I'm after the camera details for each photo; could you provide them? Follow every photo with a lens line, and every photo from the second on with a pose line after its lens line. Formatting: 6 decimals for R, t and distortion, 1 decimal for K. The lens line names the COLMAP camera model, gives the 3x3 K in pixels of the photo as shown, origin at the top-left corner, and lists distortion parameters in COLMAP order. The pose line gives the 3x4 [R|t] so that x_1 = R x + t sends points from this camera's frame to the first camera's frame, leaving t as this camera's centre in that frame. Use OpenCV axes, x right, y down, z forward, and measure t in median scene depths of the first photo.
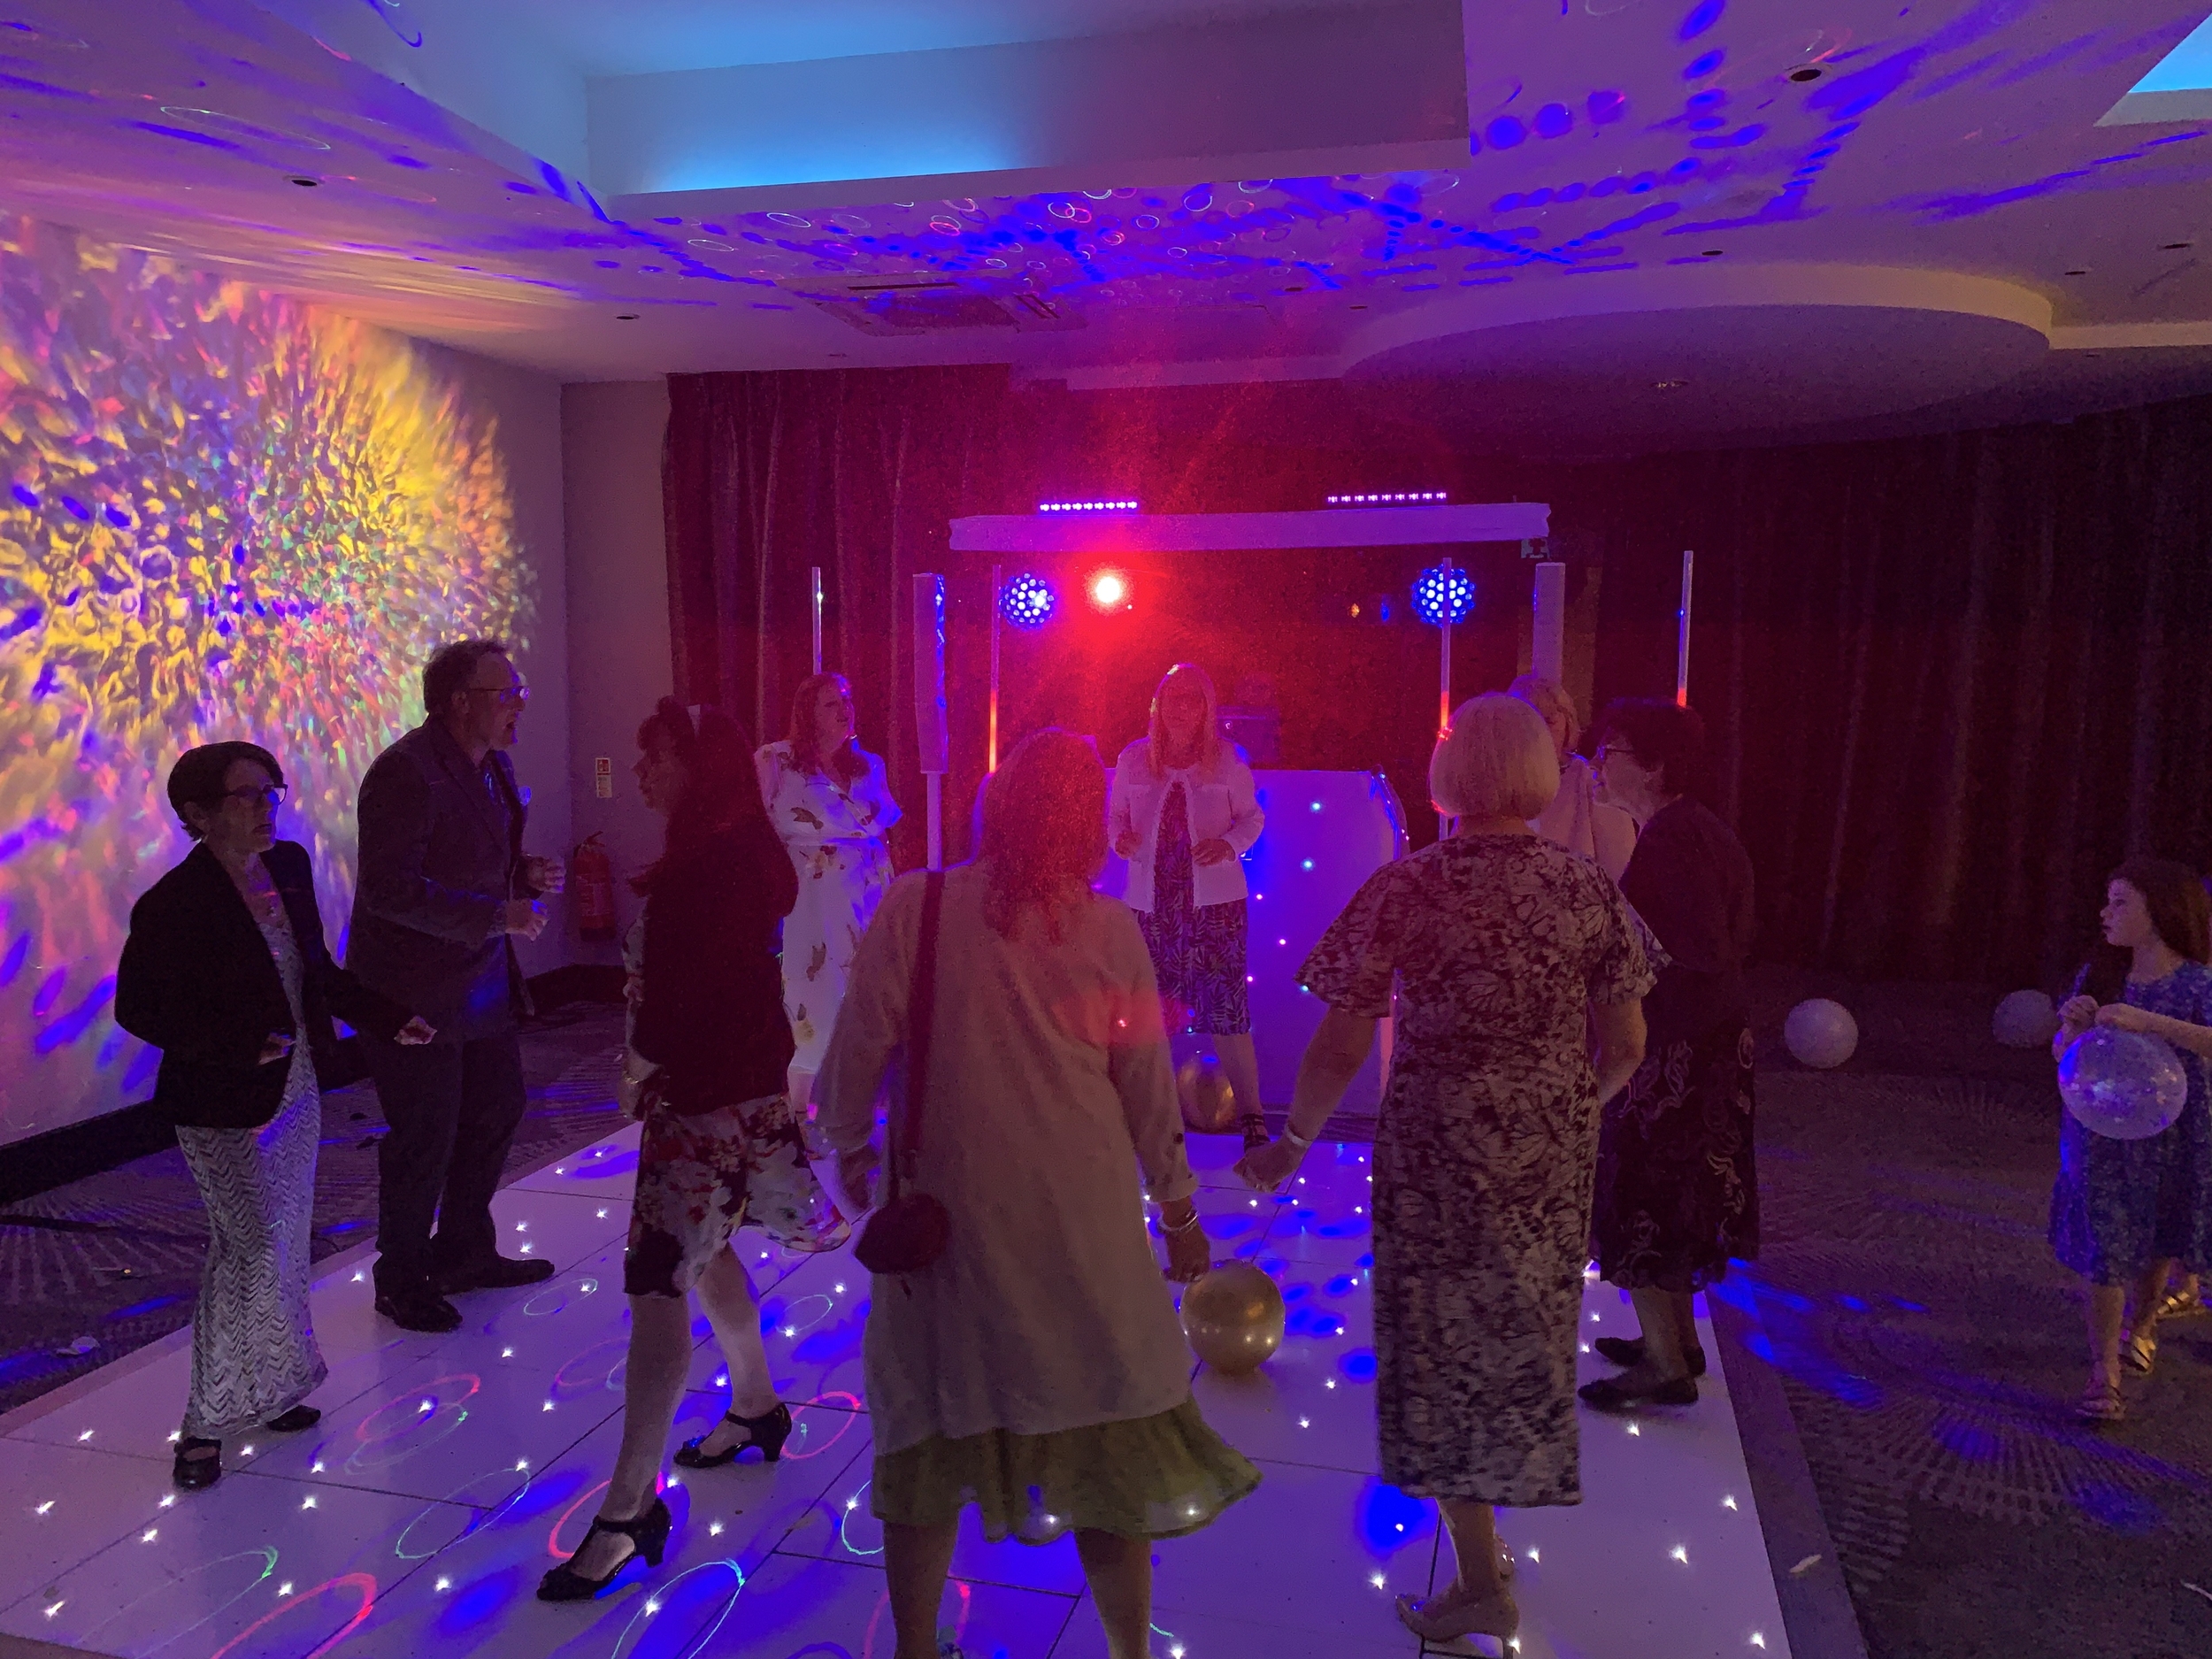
lens RADIAL K [[1666.2, 0, 1105.8], [0, 1666.2, 828.9], [0, 0, 1]] dist [0.030012, -0.026551]
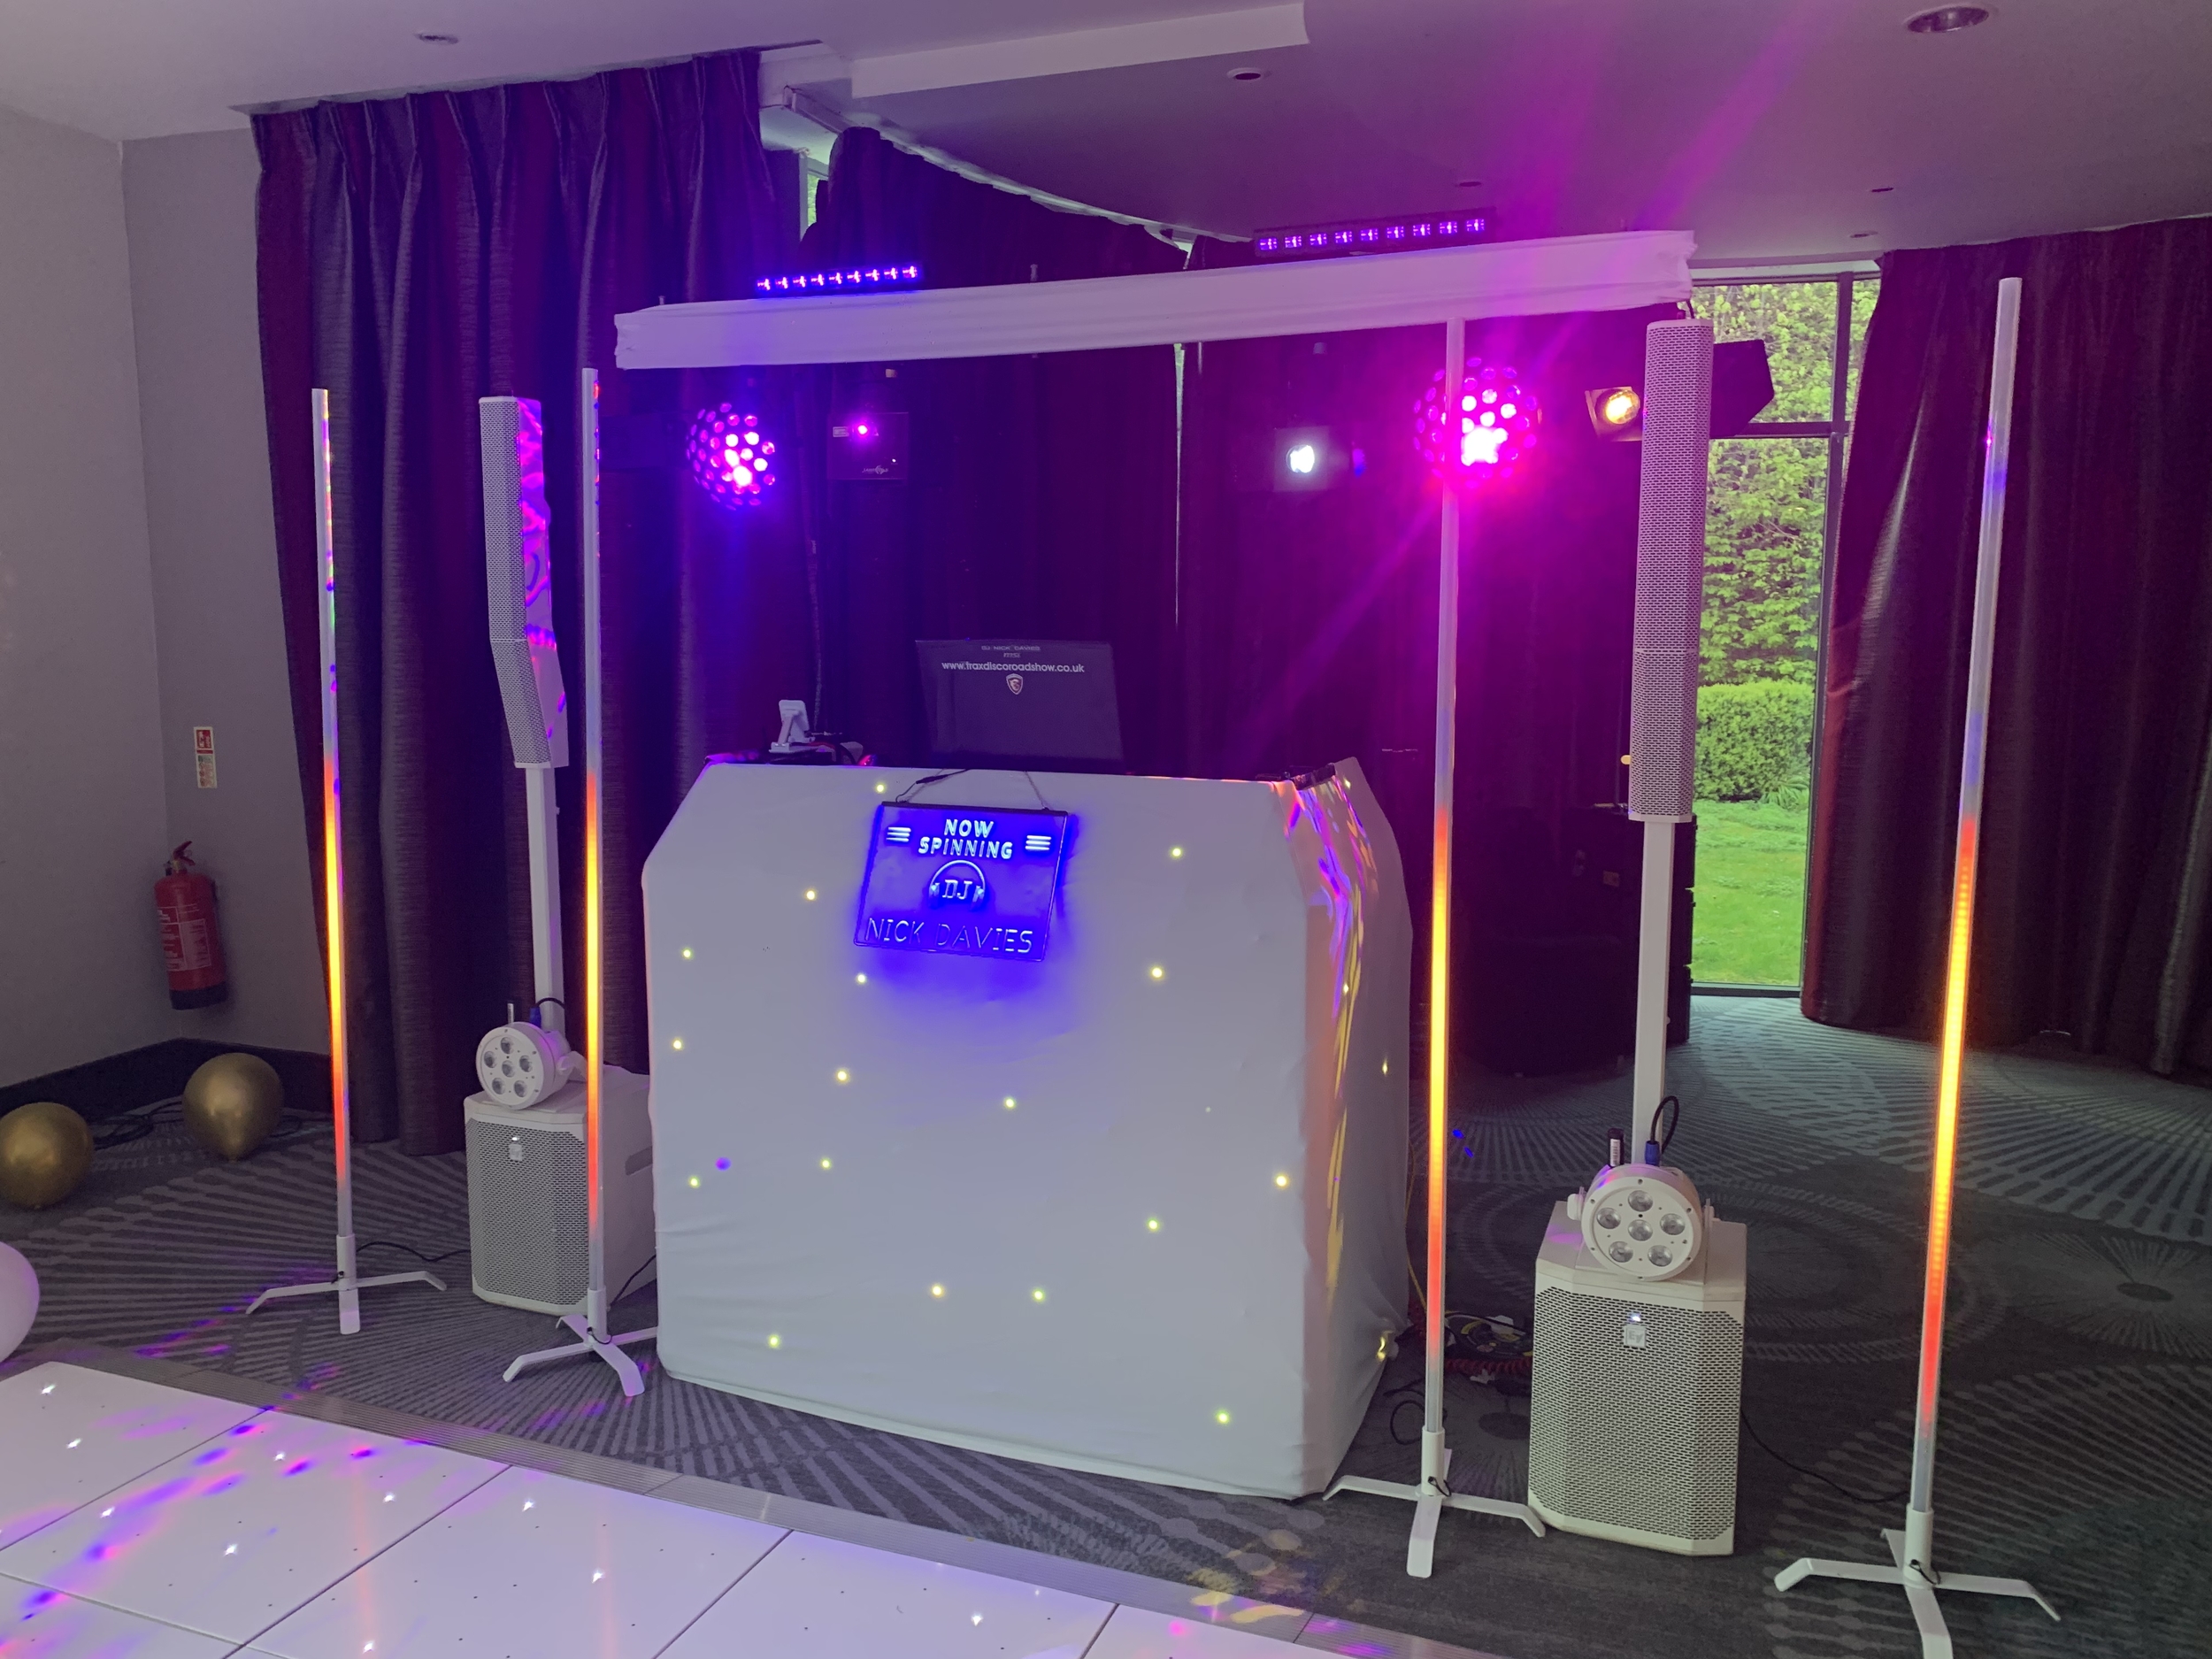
lens RADIAL K [[1666.2, 0, 1110.1], [0, 1666.2, 834.7], [0, 0, 1]] dist [0.030012, -0.026551]
pose [[0.994115, 0.011789, -0.107687, 0.140041], [-0.008339, 0.999439, 0.032427, -0.028962], [0.108009, -0.031338, 0.993656, 0.452647]]
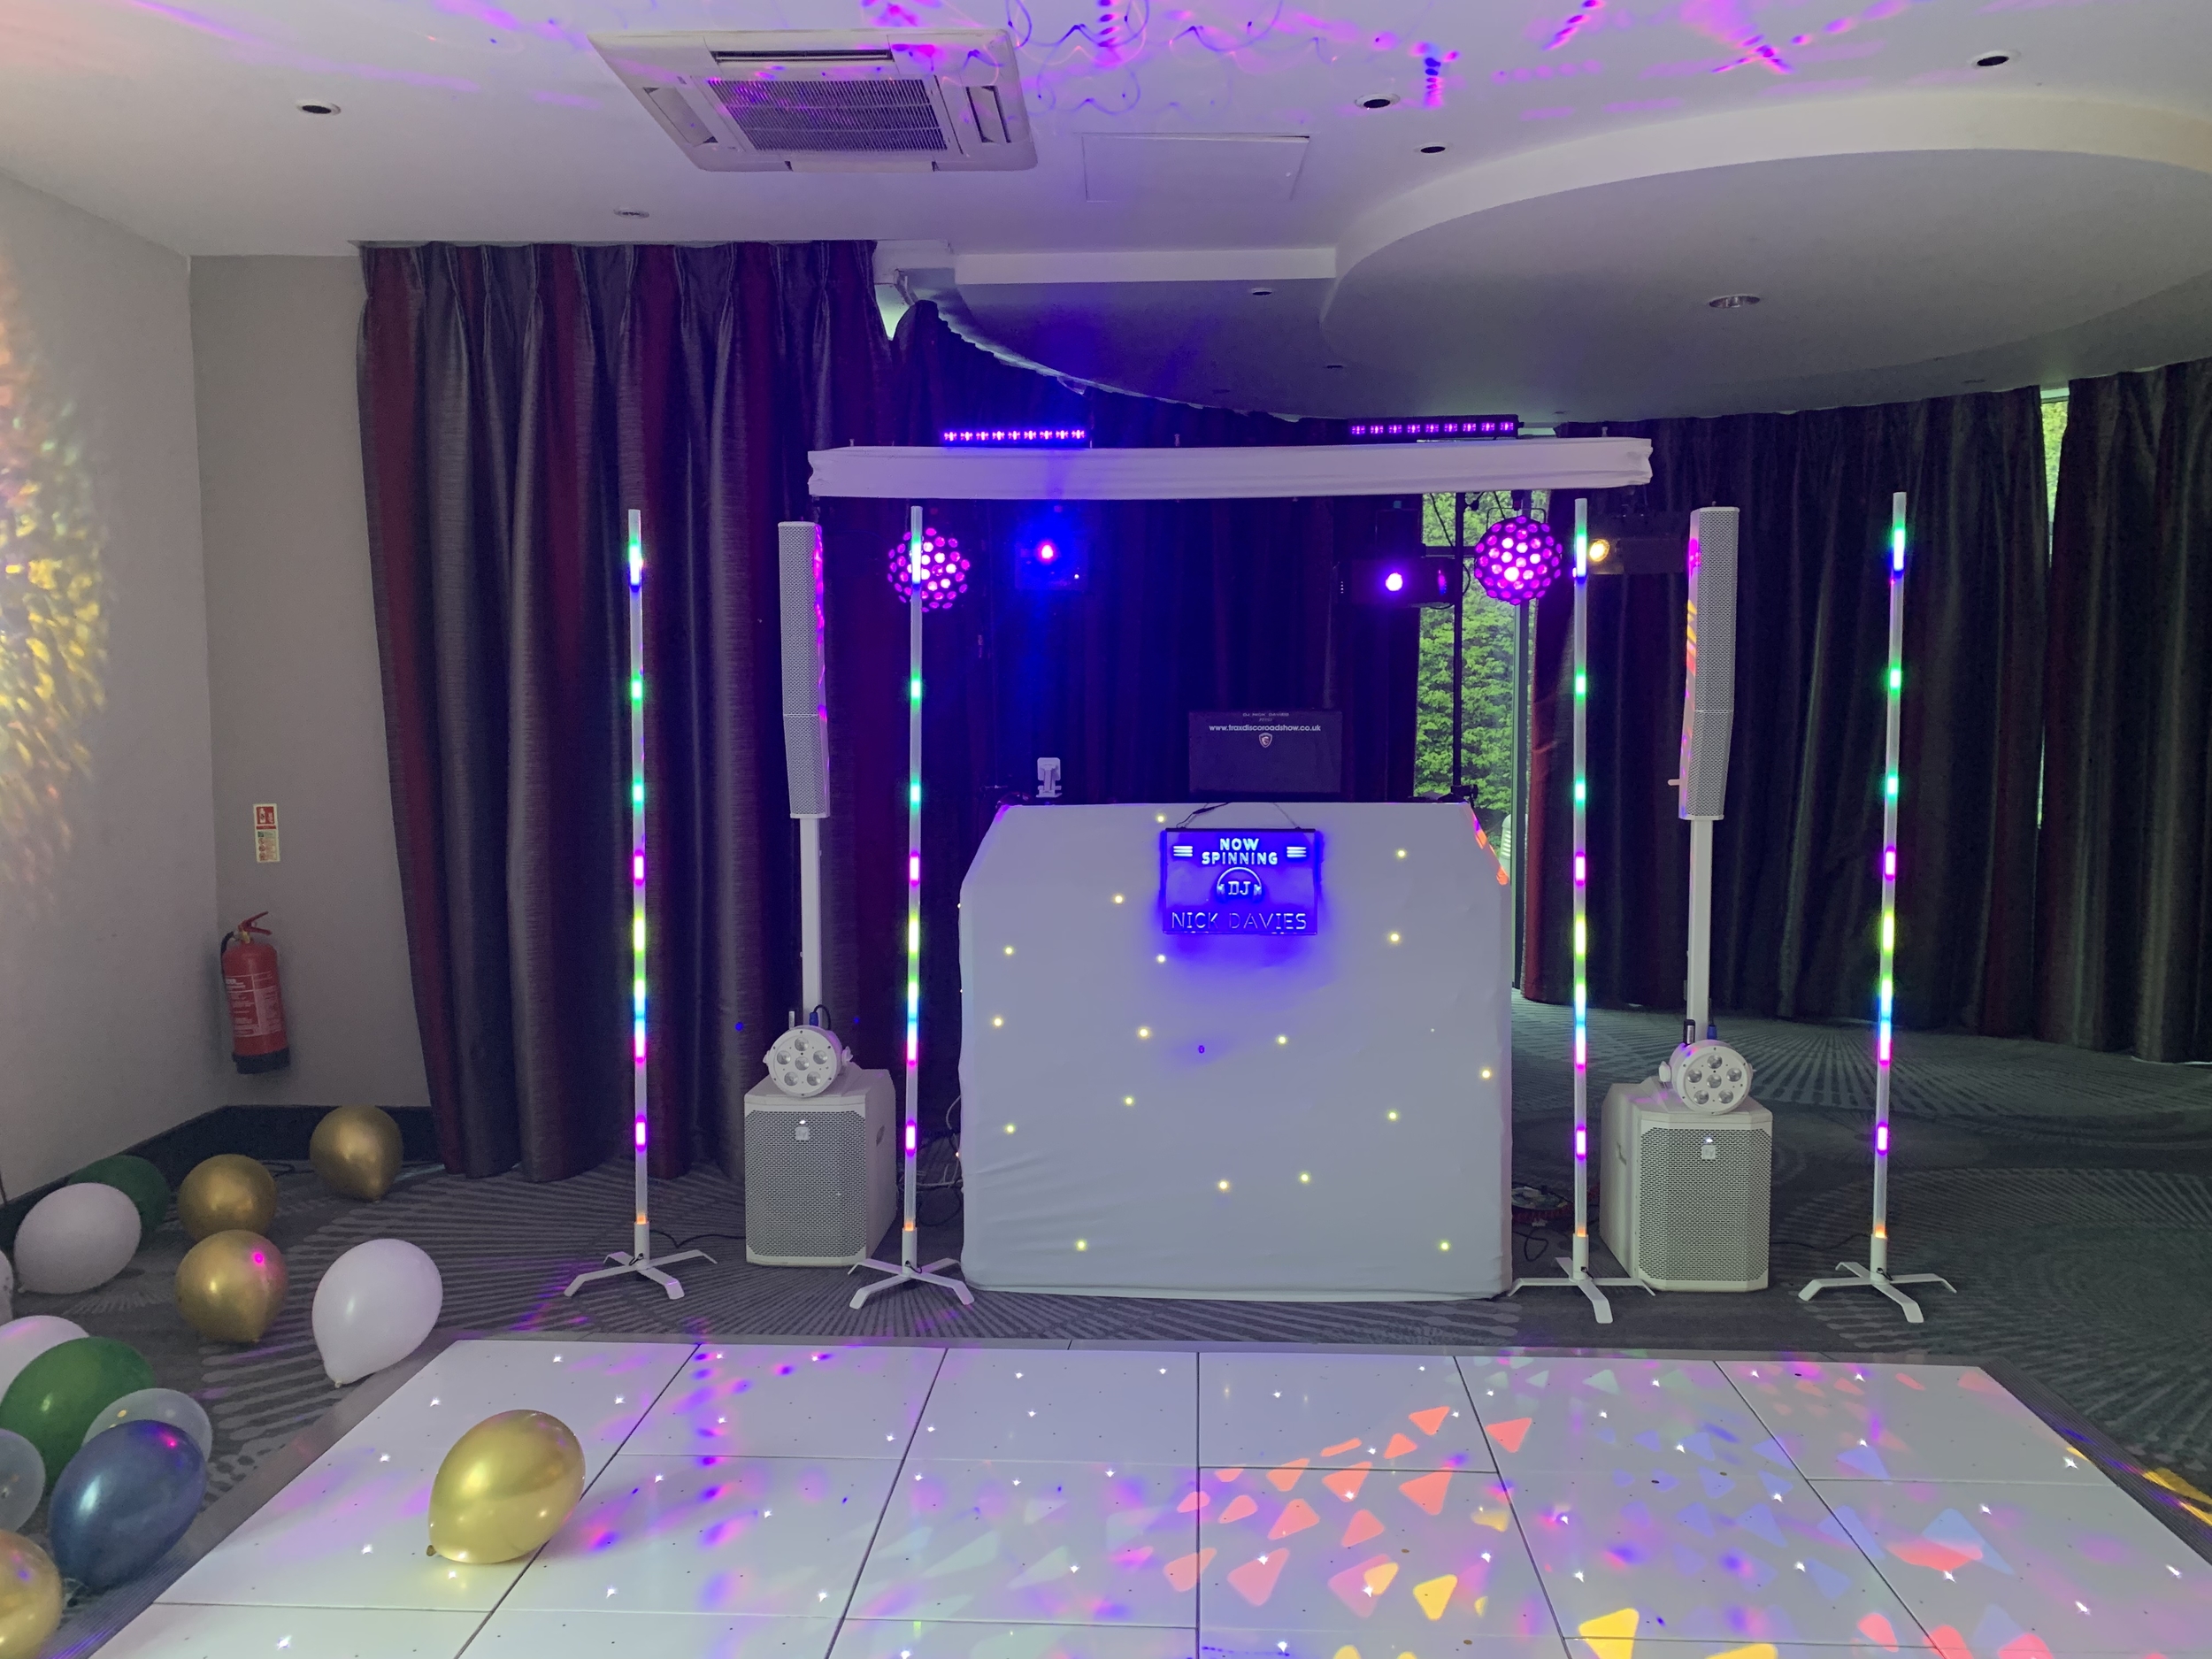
lens RADIAL K [[1666.2, 0, 1115.5], [0, 1666.2, 826.2], [0, 0, 1]] dist [0.030012, -0.026551]
pose [[0.976771, -0.024366, 0.212895, -0.124534], [0.028851, 0.999422, -0.017985, -0.012715], [-0.212334, 0.023710, 0.976909, 0.296369]]
